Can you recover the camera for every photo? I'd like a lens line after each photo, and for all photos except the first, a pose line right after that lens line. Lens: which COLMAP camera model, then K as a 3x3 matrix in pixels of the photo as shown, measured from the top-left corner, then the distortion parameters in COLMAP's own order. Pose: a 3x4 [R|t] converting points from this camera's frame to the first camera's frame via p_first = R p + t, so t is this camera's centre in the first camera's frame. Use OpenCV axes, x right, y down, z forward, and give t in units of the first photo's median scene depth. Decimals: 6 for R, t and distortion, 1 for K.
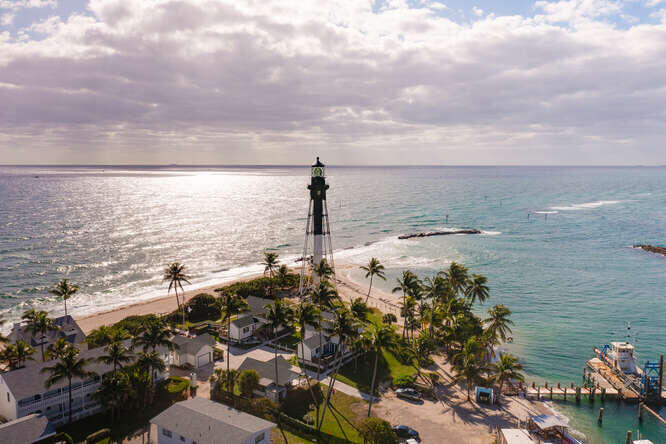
lens RADIAL K [[521.9, 0, 333.0], [0, 521.9, 222.0], [0, 0, 1]] dist [-0.012517, -0.005628]
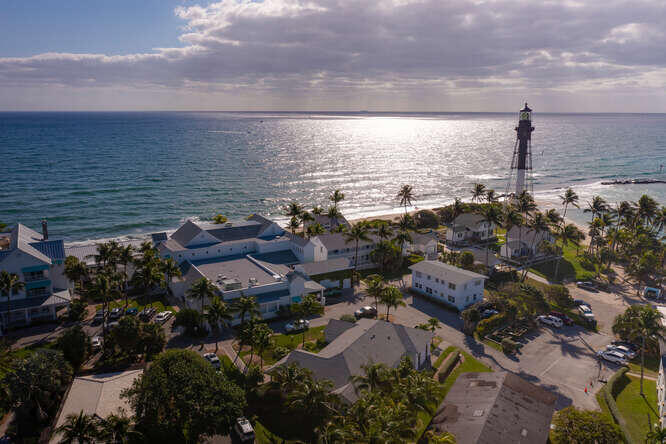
lens RADIAL K [[521.9, 0, 333.0], [0, 521.9, 222.0], [0, 0, 1]] dist [-0.012517, -0.005628]
pose [[0.932953, 0.074394, -0.352228, -0.002881], [-0.038977, 0.993537, 0.106605, 0.043341], [0.357883, -0.085728, 0.929823, -0.345616]]
